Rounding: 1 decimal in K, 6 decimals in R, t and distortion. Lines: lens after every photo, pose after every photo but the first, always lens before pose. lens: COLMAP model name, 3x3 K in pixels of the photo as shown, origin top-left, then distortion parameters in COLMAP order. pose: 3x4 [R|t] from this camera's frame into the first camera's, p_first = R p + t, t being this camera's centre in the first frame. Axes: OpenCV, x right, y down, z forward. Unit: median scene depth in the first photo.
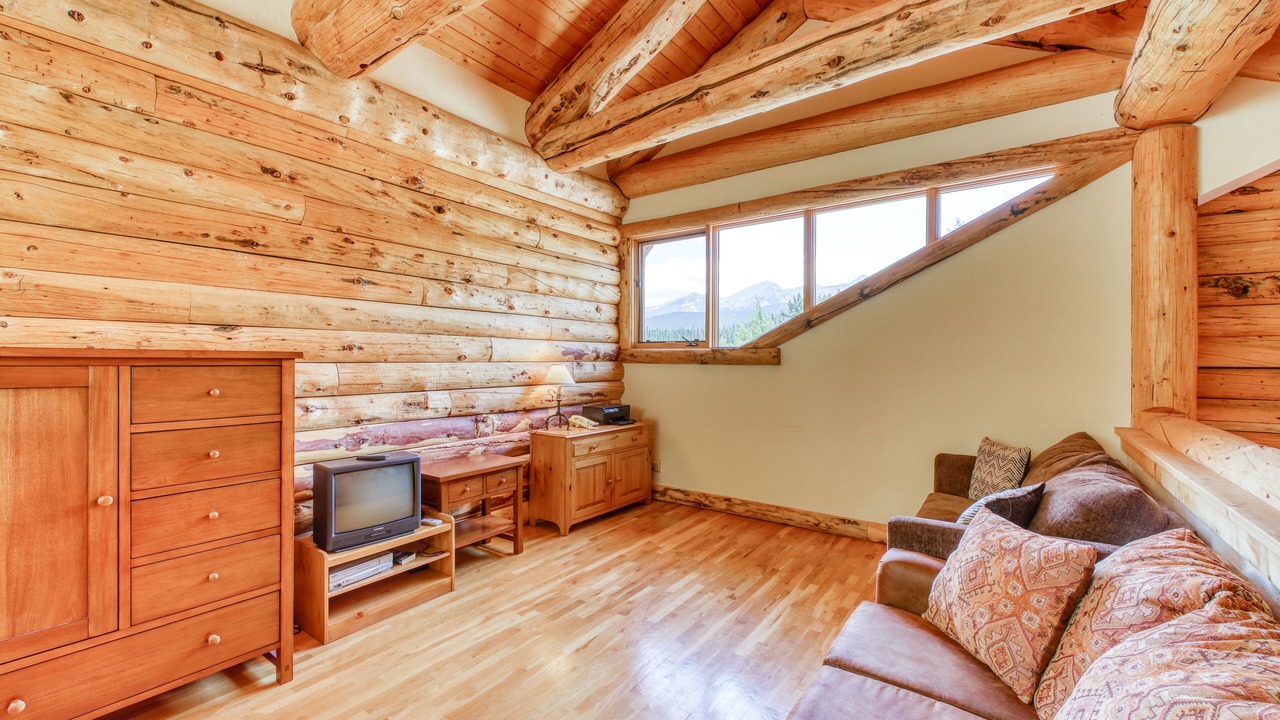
lens RADIAL K [[514.8, 0, 627.1], [0, 514.8, 360.2], [0, 0, 1]] dist [0.005786, -0.003374]
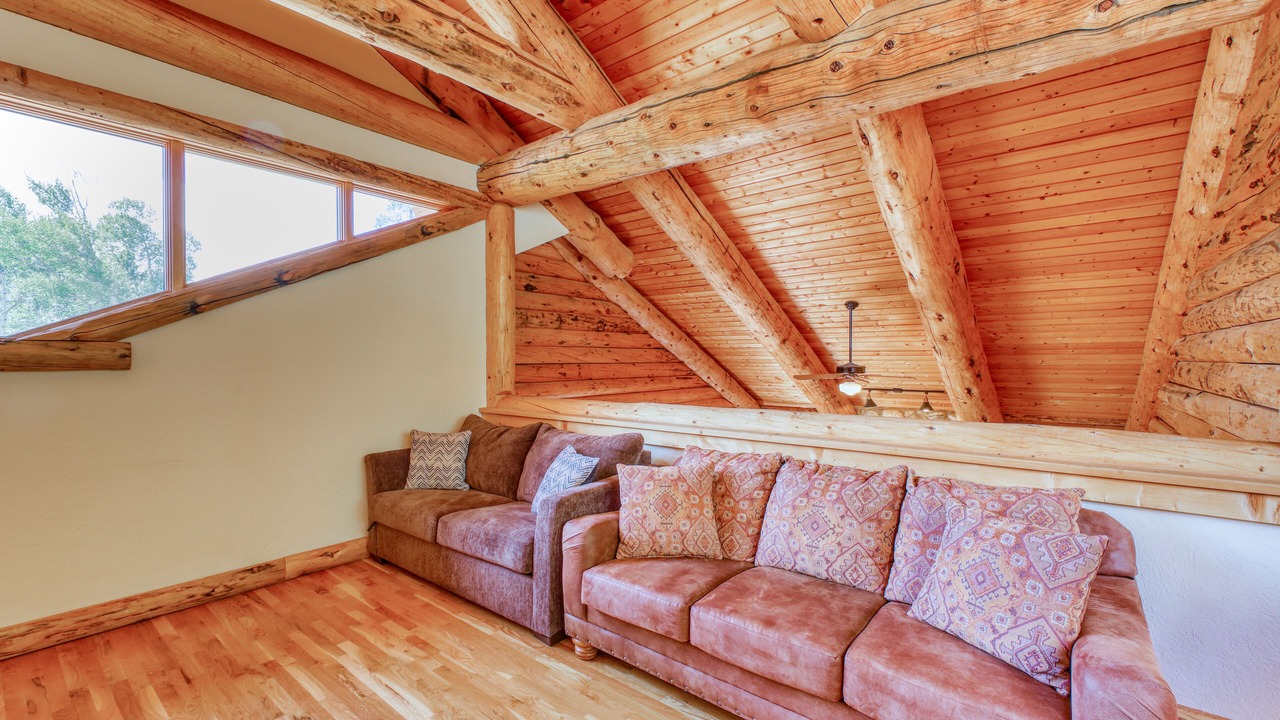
lens RADIAL K [[514.8, 0, 627.2], [0, 514.8, 358.5], [0, 0, 1]] dist [0.005786, -0.003374]
pose [[0.065020, 0.000506, 0.997884, -0.354410], [0.006106, 0.999981, -0.000905, -0.000239], [-0.997865, 0.006152, 0.065015, 0.443620]]
